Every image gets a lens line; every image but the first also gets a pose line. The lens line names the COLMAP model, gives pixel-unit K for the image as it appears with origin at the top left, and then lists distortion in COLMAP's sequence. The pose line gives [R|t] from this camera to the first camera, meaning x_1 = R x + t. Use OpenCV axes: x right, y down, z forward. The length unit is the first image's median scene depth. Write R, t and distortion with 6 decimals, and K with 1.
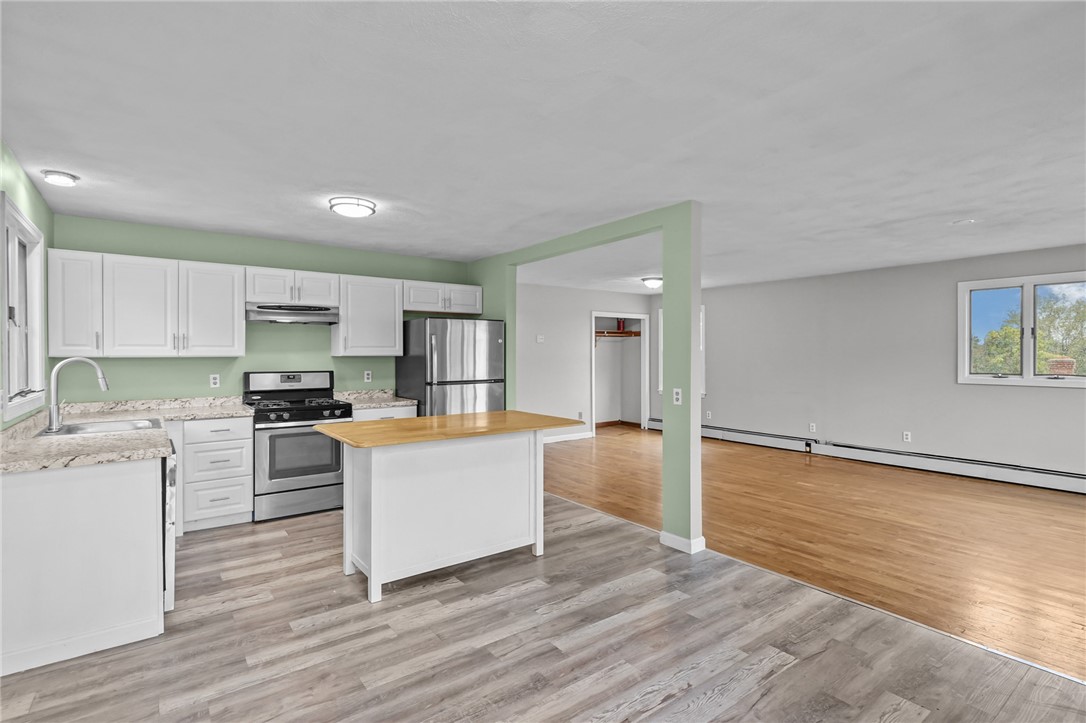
lens RADIAL K [[522.2, 0, 540.2], [0, 522.2, 357.2], [0, 0, 1]] dist [0.003273, -0.001082]
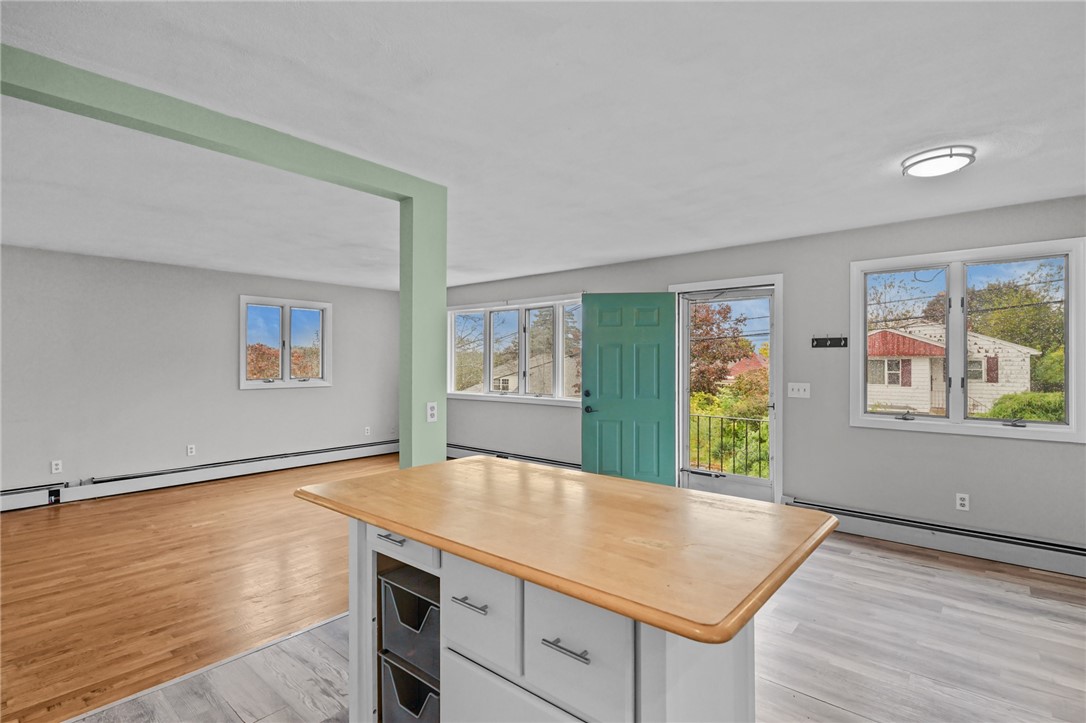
lens RADIAL K [[522.2, 0, 540.2], [0, 522.2, 357.2], [0, 0, 1]] dist [0.003273, -0.001082]
pose [[-0.216011, 0.011388, 0.976324, -0.487643], [0.004349, 0.999933, -0.010701, -0.001928], [-0.976381, 0.001935, -0.216046, 0.833979]]
